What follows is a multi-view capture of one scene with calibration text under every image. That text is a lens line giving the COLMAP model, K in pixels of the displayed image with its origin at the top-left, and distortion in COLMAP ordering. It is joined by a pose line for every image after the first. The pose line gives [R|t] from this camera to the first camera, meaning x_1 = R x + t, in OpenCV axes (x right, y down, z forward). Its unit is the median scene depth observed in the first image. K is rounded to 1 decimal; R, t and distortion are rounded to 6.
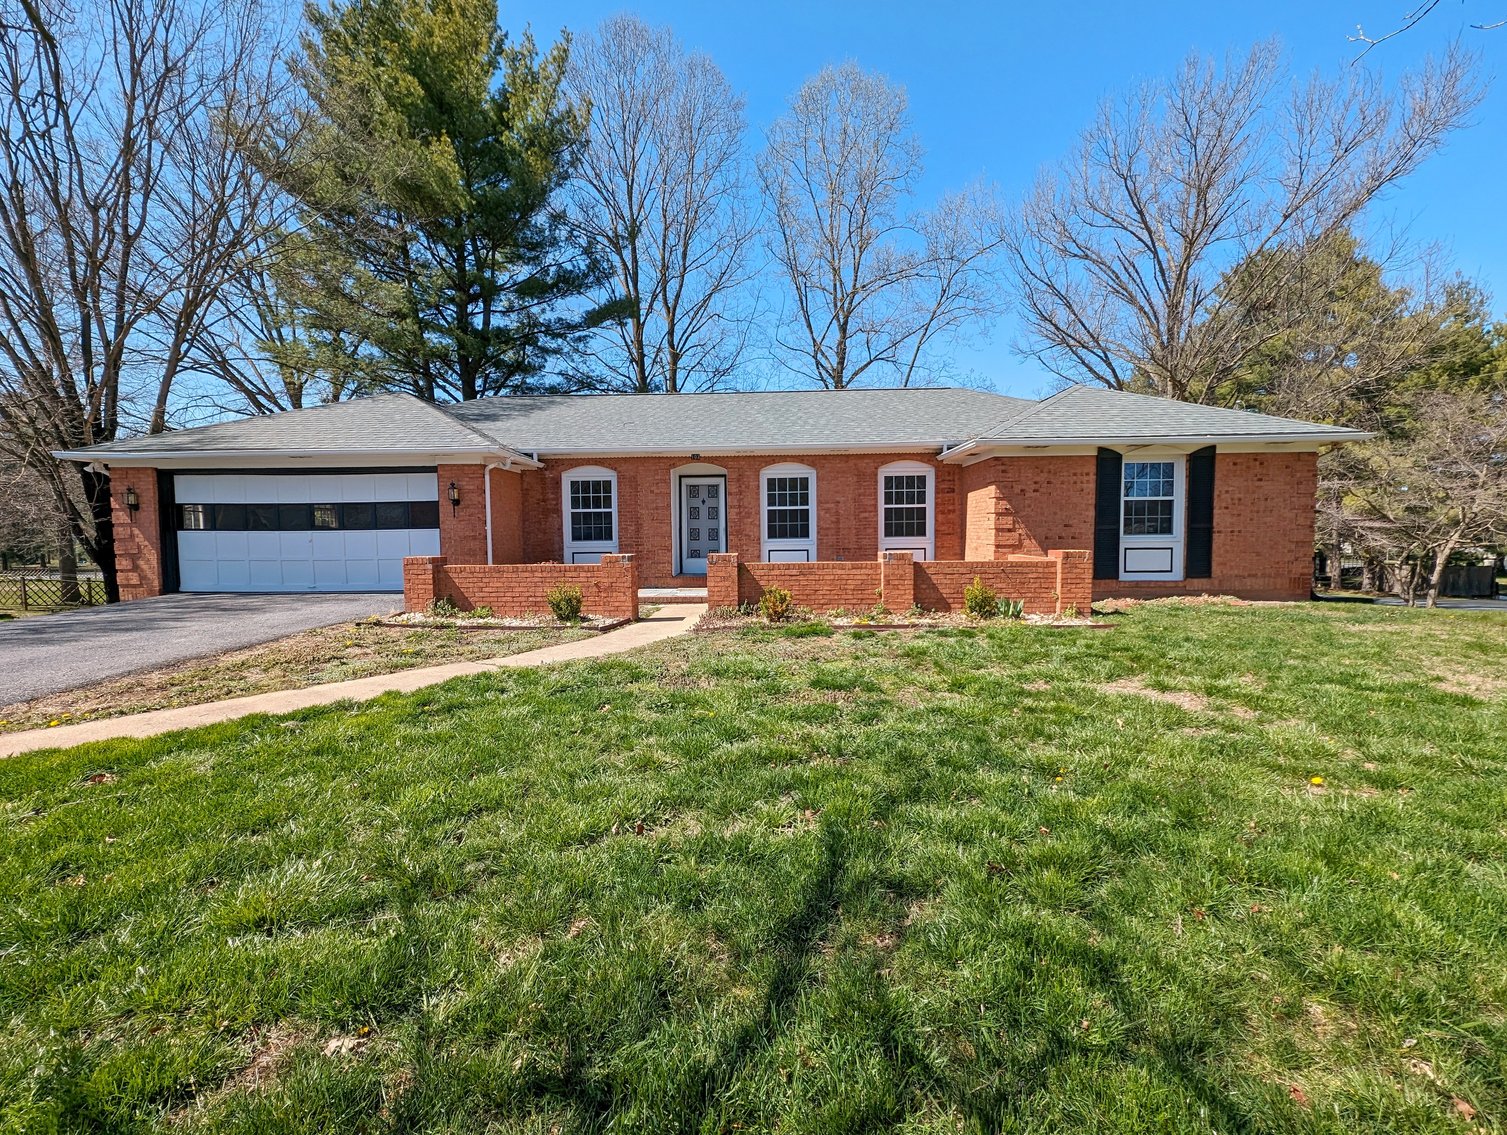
lens RADIAL K [[602.3, 0, 748.8], [0, 602.3, 567.5], [0, 0, 1]] dist [-0.000064, 0.000062]
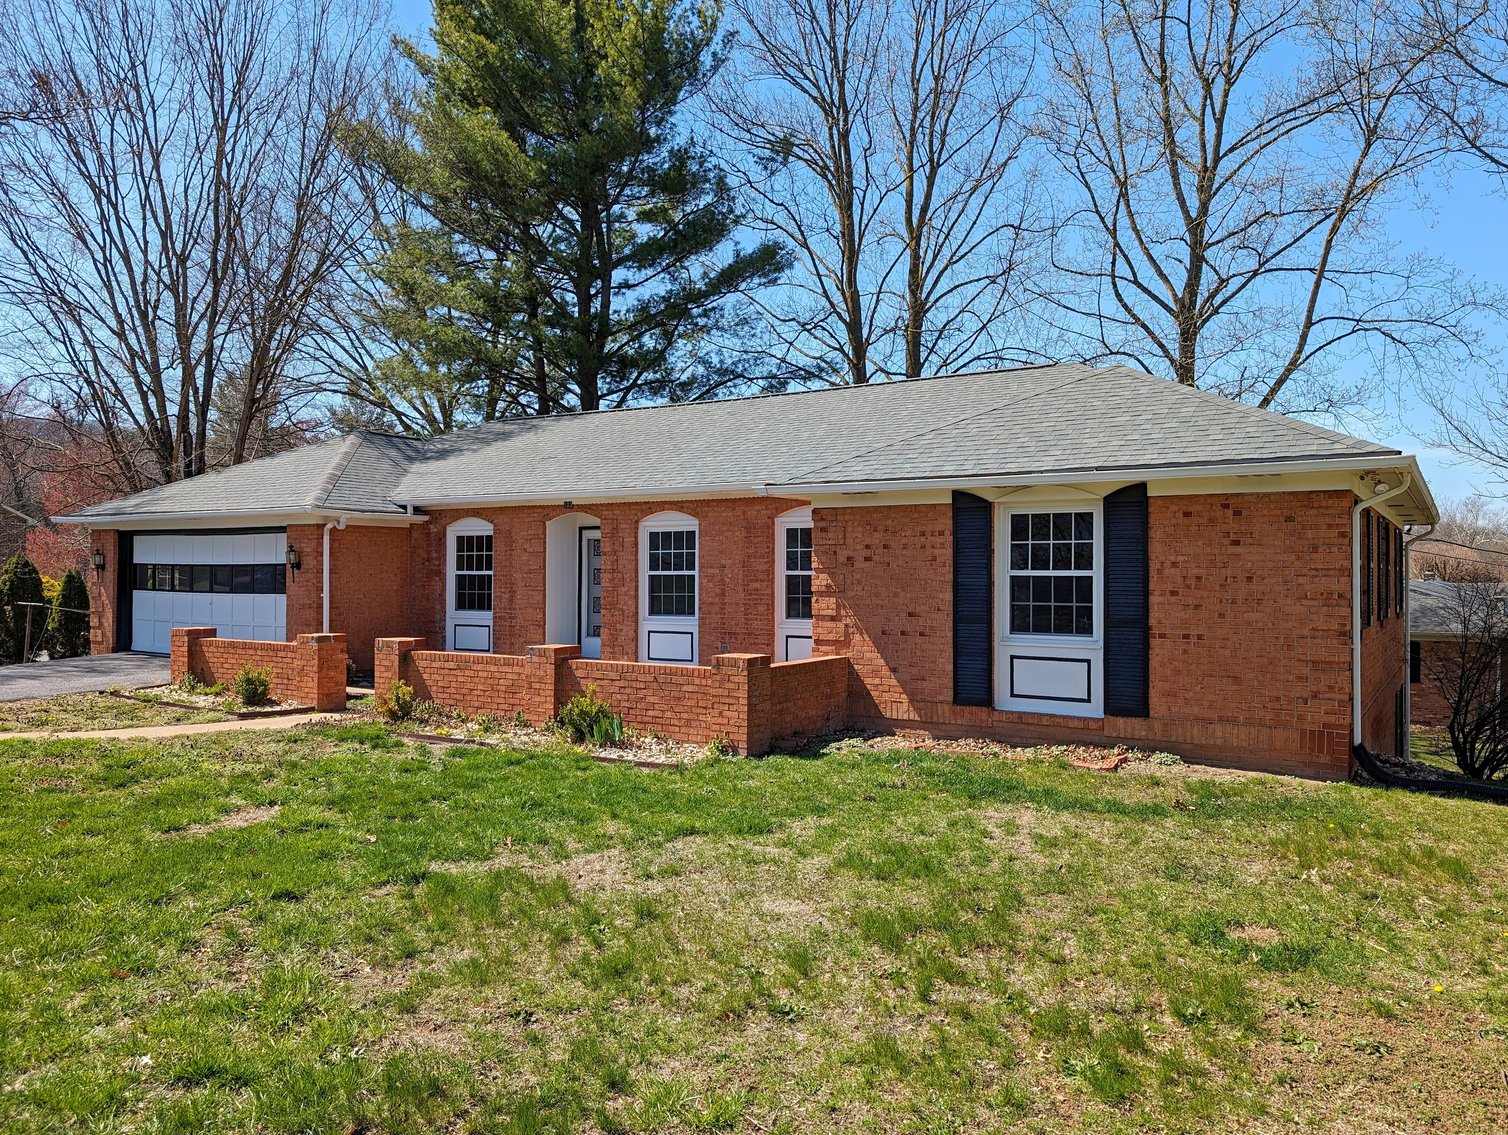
lens RADIAL K [[1047.0, 0, 759.3], [0, 1047.0, 568.1], [0, 0, 1]] dist [0.028252, -0.030200]
pose [[0.868560, 0.011316, -0.495455, 0.883746], [-0.042341, 0.997778, -0.051437, -0.052638], [0.493772, 0.065654, 0.867109, -0.025144]]
